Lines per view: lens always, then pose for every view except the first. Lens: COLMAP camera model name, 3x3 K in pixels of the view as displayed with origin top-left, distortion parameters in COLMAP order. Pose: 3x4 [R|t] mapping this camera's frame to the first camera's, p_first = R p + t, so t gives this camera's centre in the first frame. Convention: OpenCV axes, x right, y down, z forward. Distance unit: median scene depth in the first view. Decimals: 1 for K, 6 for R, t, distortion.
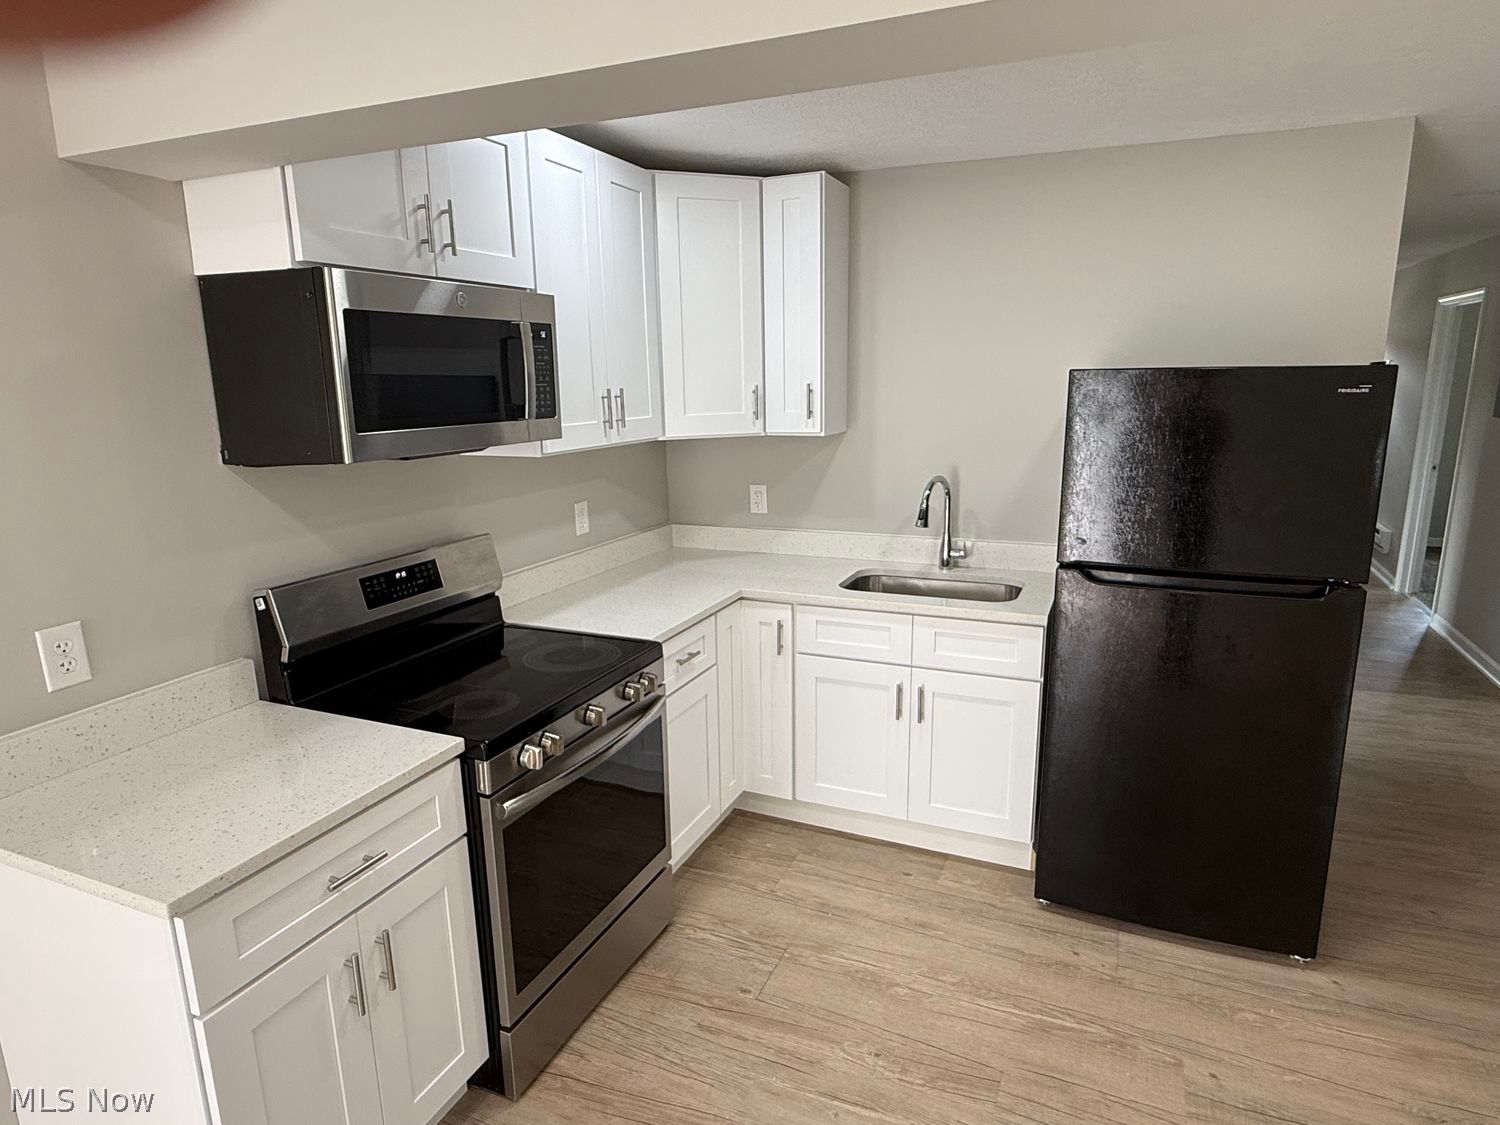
lens RADIAL K [[864.4, 0, 756.1], [0, 864.4, 568.6], [0, 0, 1]] dist [-0.002752, 0.000526]
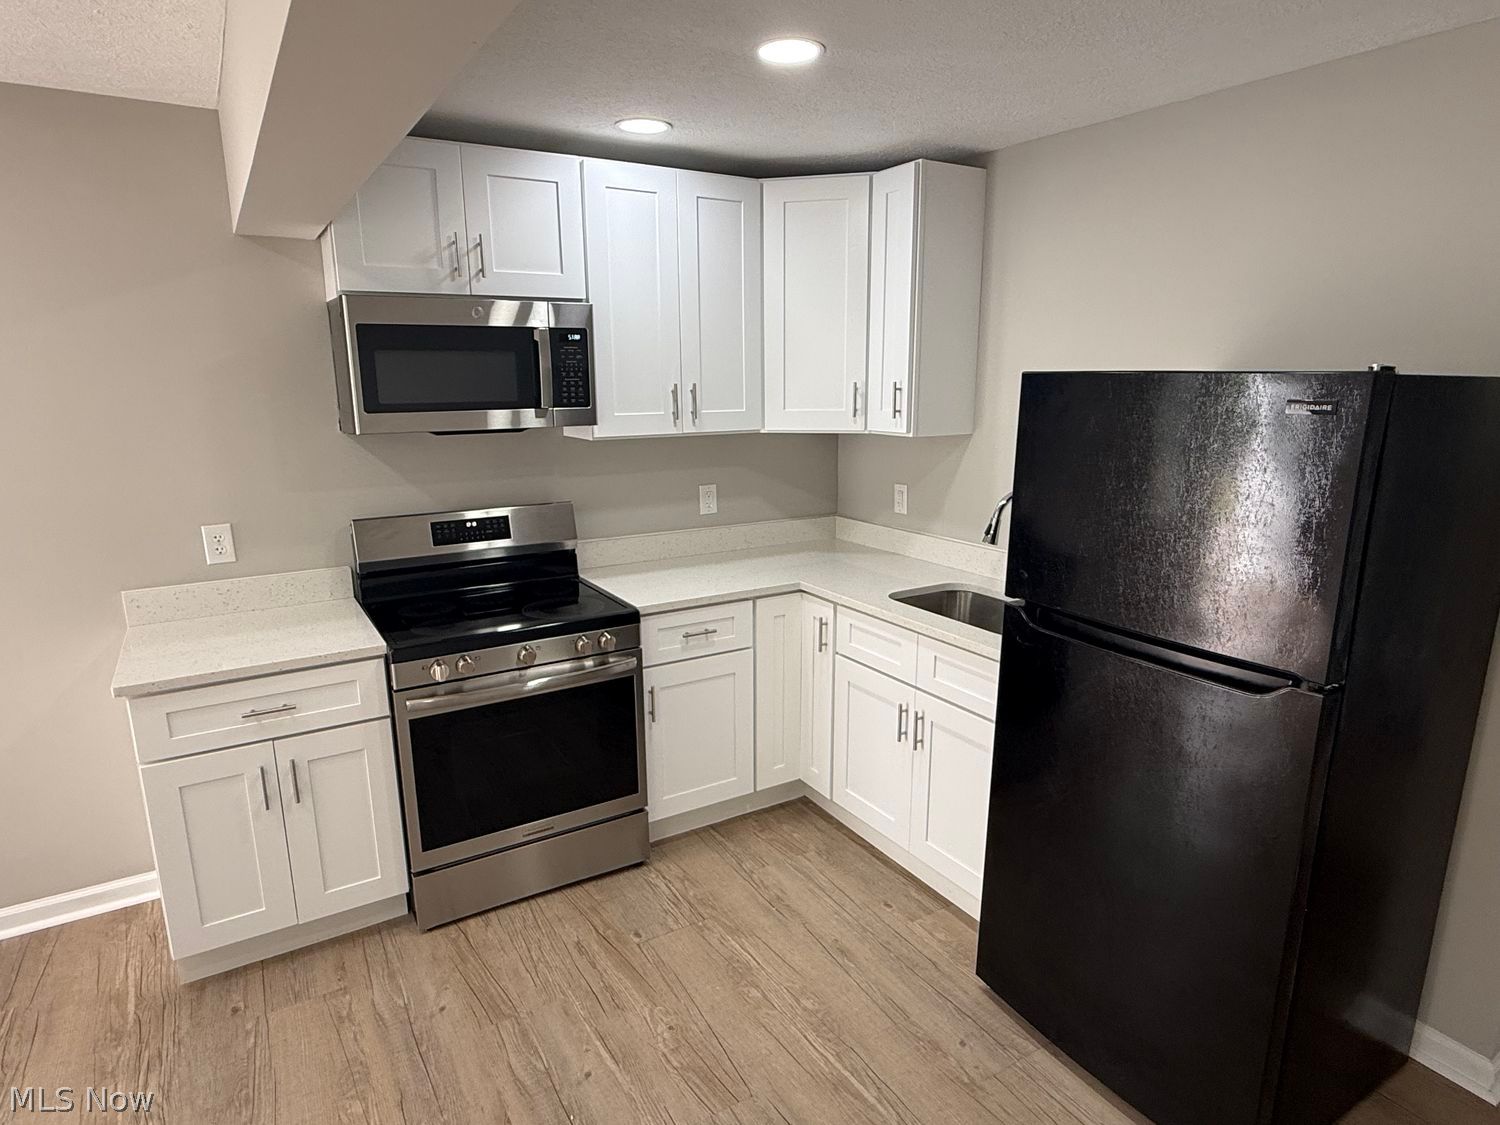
lens RADIAL K [[864.4, 0, 756.1], [0, 864.4, 568.6], [0, 0, 1]] dist [-0.002752, 0.000526]
pose [[0.821551, 0.137754, -0.553242, 0.571338], [-0.131733, 0.989979, 0.050879, -0.041908], [0.554707, 0.031081, 0.831465, 0.135156]]
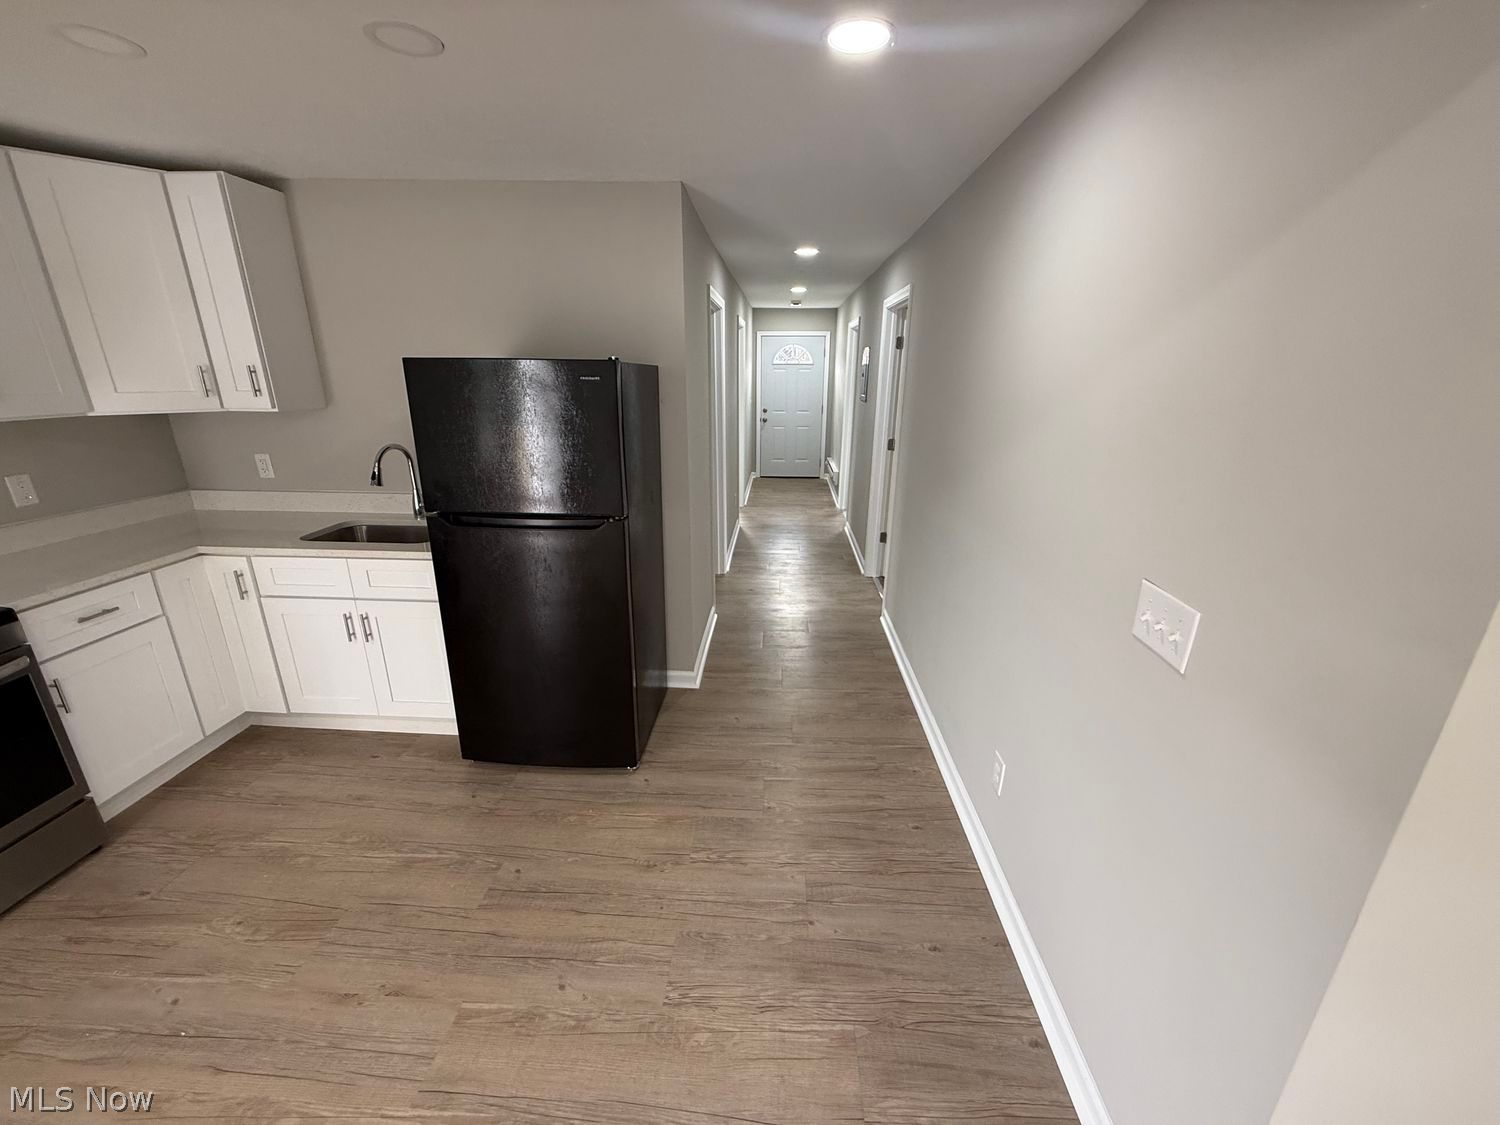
lens RADIAL K [[597.6, 0, 747.1], [0, 597.6, 563.5], [0, 0, 1]] dist [0.002073, -0.000294]
pose [[0.936385, -0.086490, 0.340151, 0.451054], [0.052827, 0.992852, 0.107027, -0.000932], [-0.346976, -0.082249, 0.934260, -0.008147]]
